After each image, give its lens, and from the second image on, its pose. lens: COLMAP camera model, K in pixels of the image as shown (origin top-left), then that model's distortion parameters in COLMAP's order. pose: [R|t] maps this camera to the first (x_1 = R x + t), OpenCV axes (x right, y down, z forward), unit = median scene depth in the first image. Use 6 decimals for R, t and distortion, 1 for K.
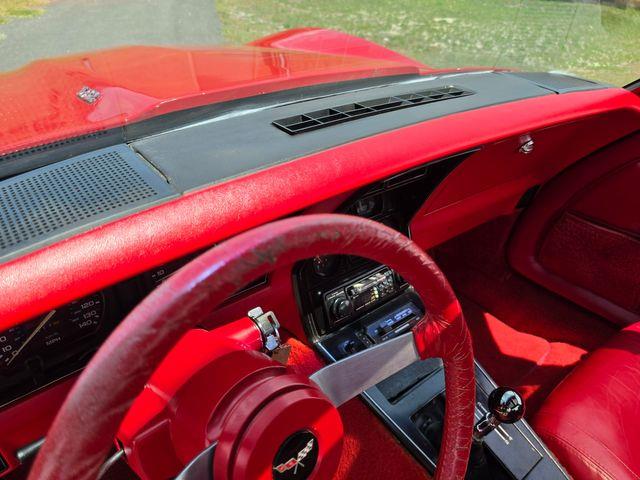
lens RADIAL K [[442.4, 0, 320.0], [0, 442.4, 240.0], [0, 0, 1]] dist [0.006137, 0.000317]
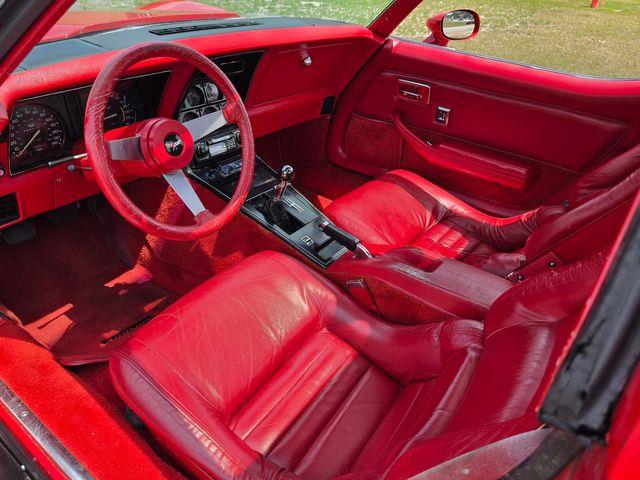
lens RADIAL K [[466.3, 0, 320.0], [0, 466.3, 240.0], [0, 0, 1]] dist [-0.008856, -0.002663]
pose [[0.969749, -0.105409, 0.220172, 0.036110], [0.104212, 0.994408, 0.017079, 0.339754], [-0.220741, 0.006382, 0.975312, -0.567972]]
